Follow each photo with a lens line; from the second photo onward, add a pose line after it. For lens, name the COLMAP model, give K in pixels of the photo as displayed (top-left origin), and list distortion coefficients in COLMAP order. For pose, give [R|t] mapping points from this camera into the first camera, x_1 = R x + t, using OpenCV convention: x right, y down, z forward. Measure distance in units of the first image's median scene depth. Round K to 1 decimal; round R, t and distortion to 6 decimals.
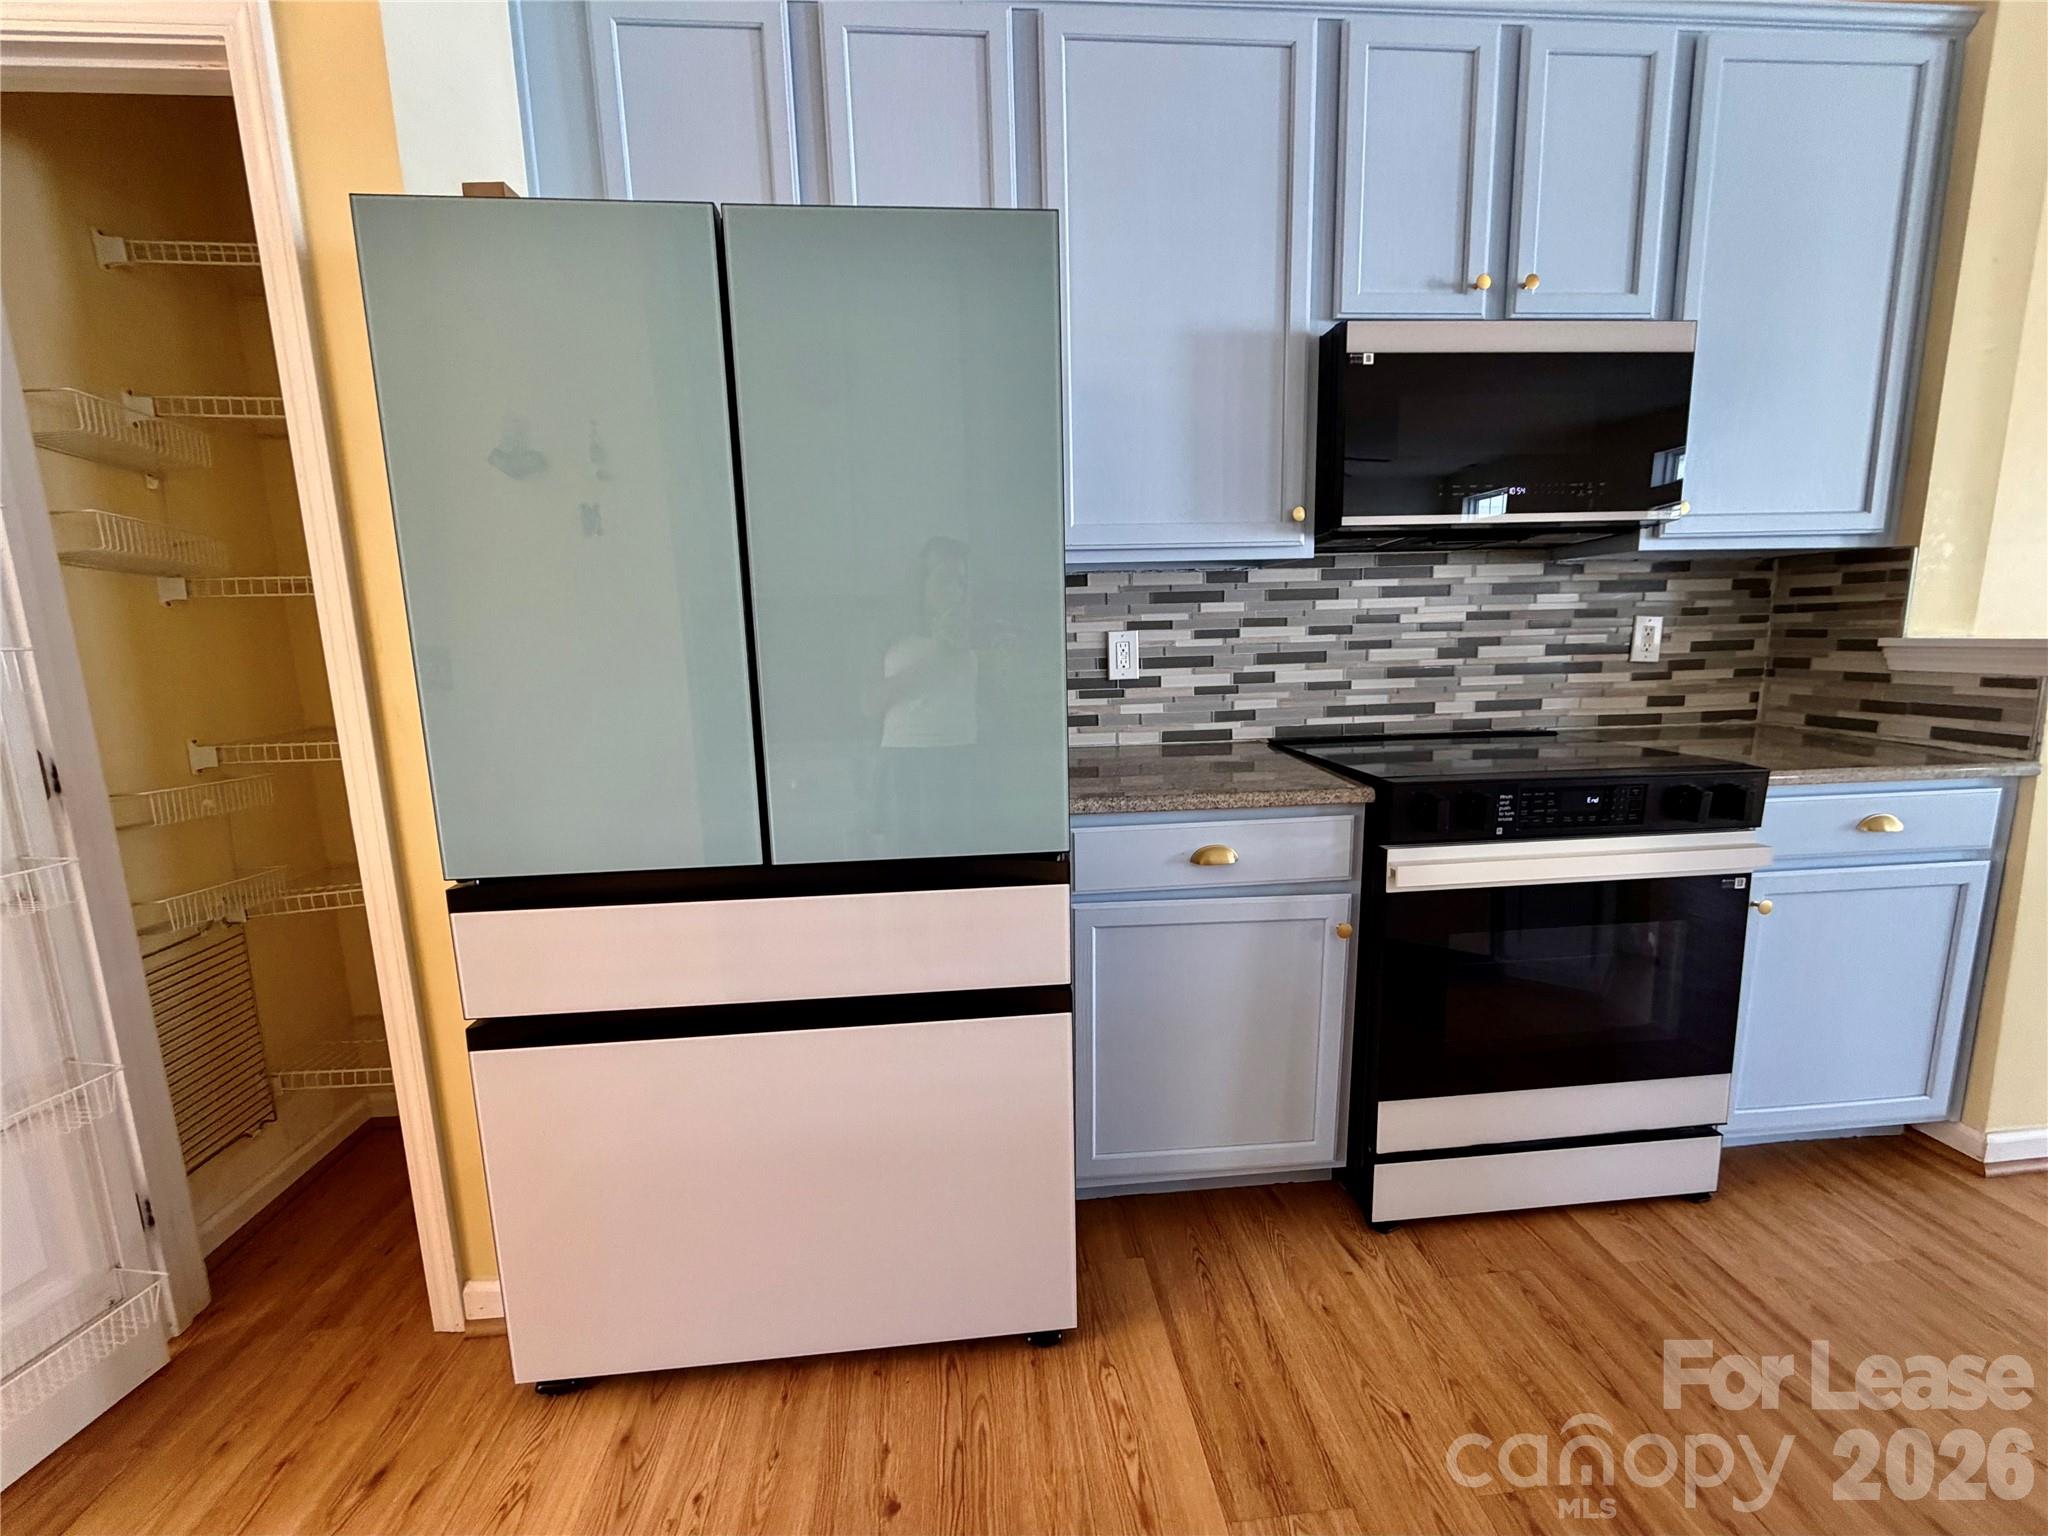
lens RADIAL K [[841.8, 0, 1032.5], [0, 841.8, 766.8], [0, 0, 1]] dist [-0.007633, 0.000431]
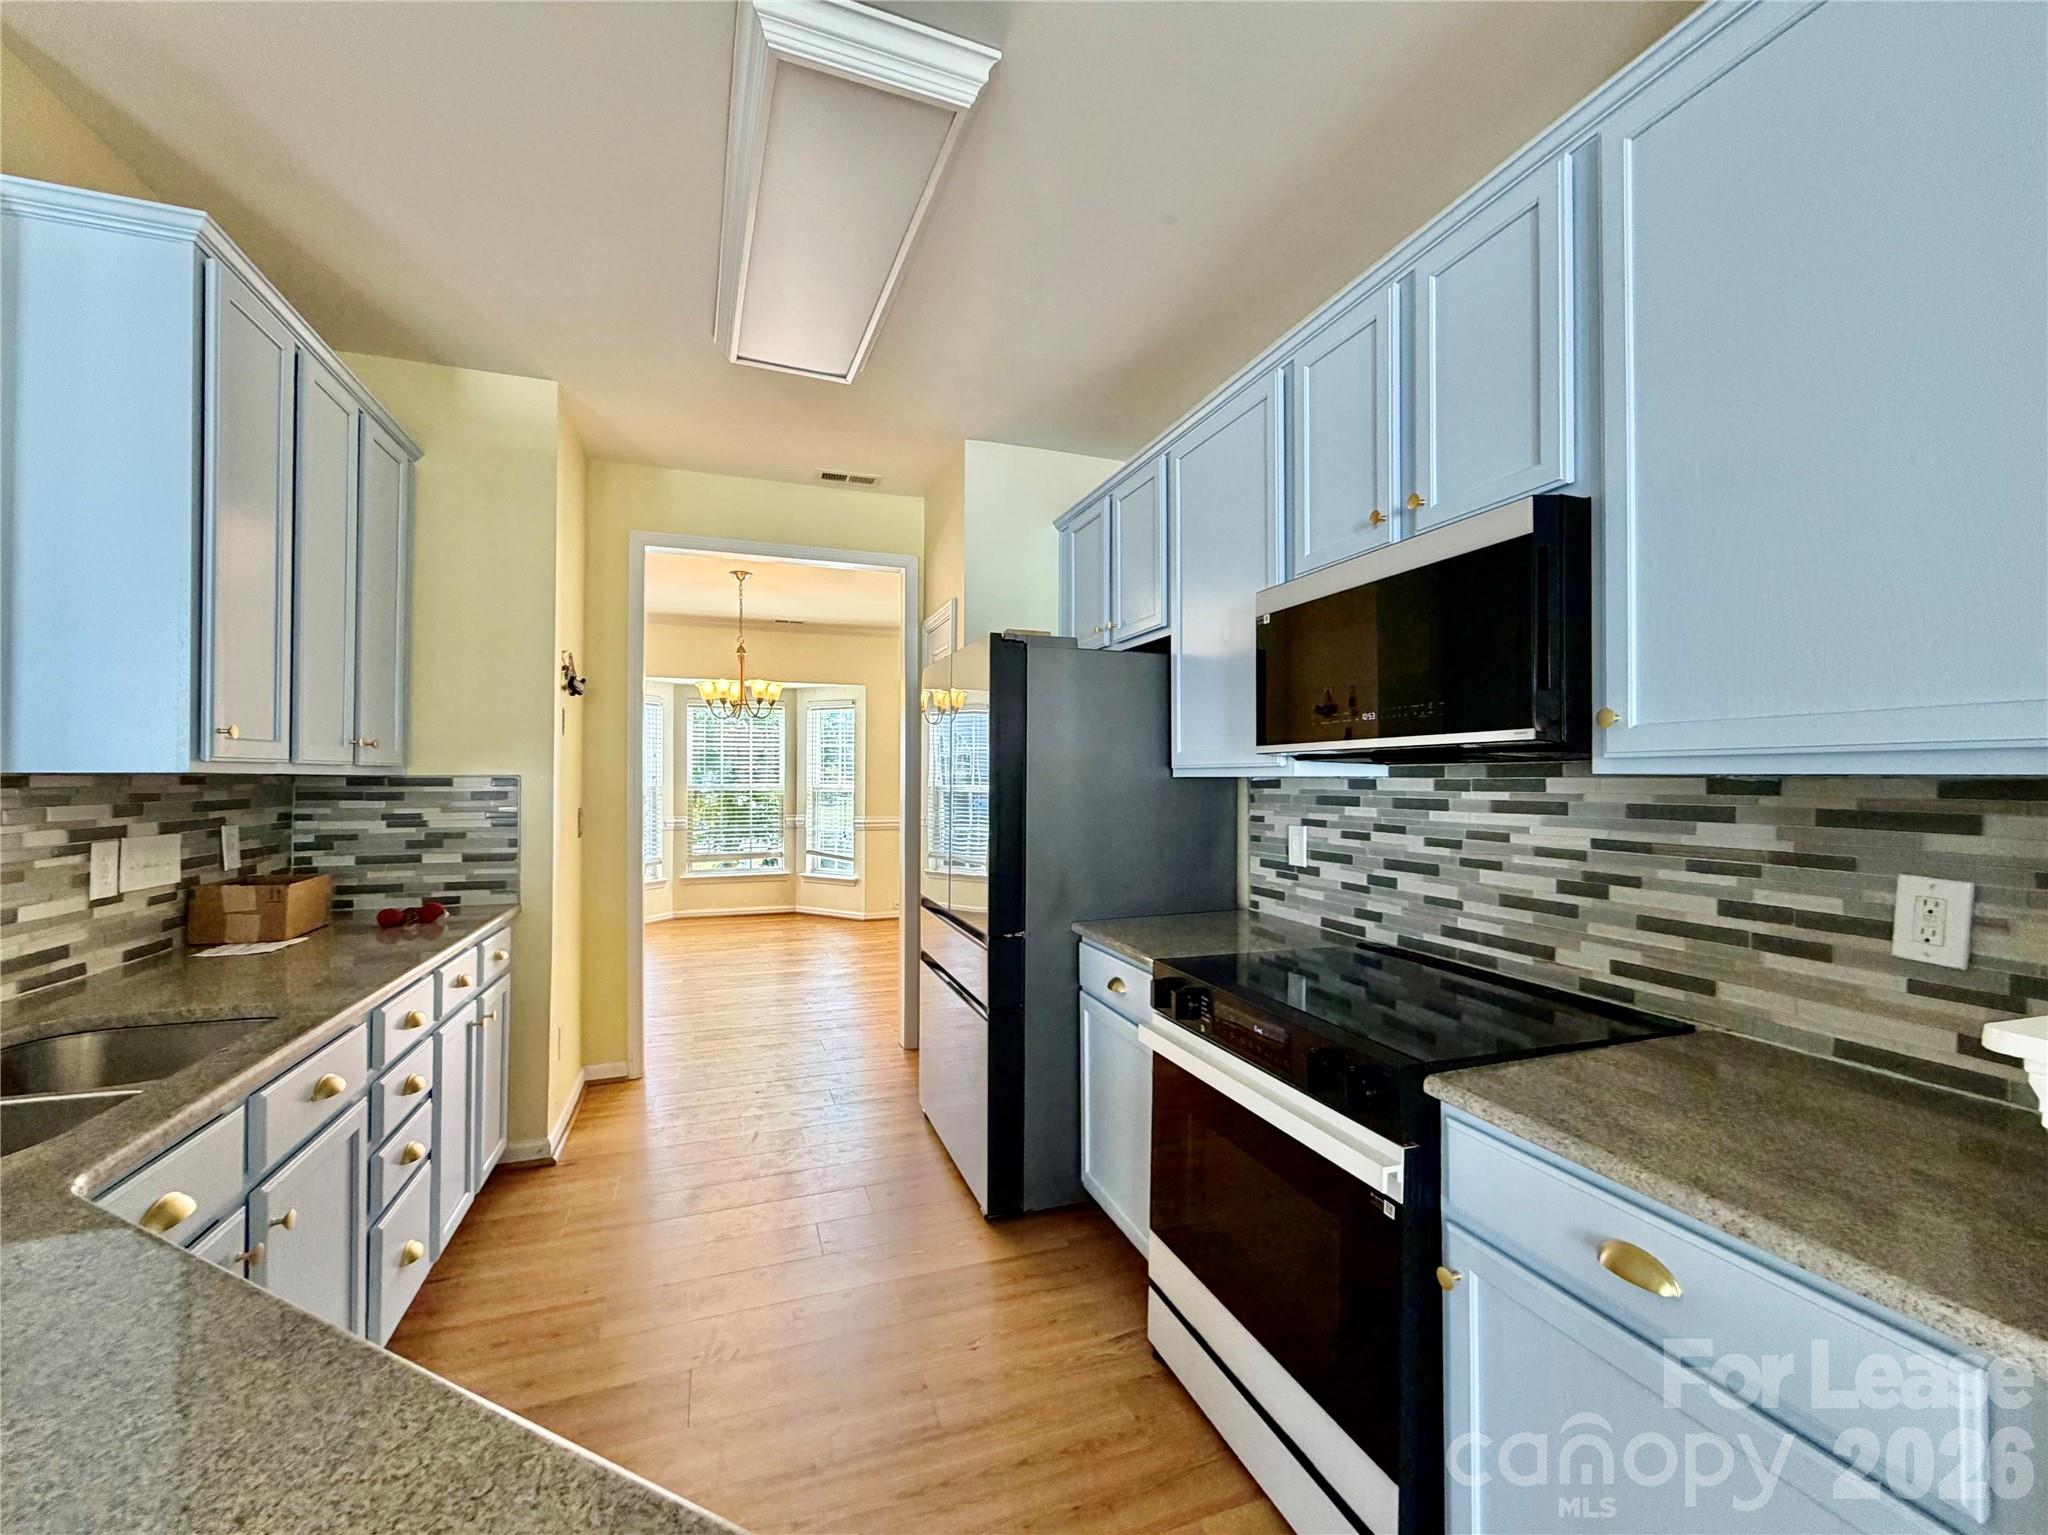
lens RADIAL K [[841.8, 0, 1042.5], [0, 841.8, 770.8], [0, 0, 1]] dist [-0.007633, 0.000431]
pose [[0.263676, 0.019547, -0.964413, 1.131376], [-0.167773, 0.985486, -0.025896, -0.142040], [0.949909, 0.168630, 0.263128, 0.314805]]
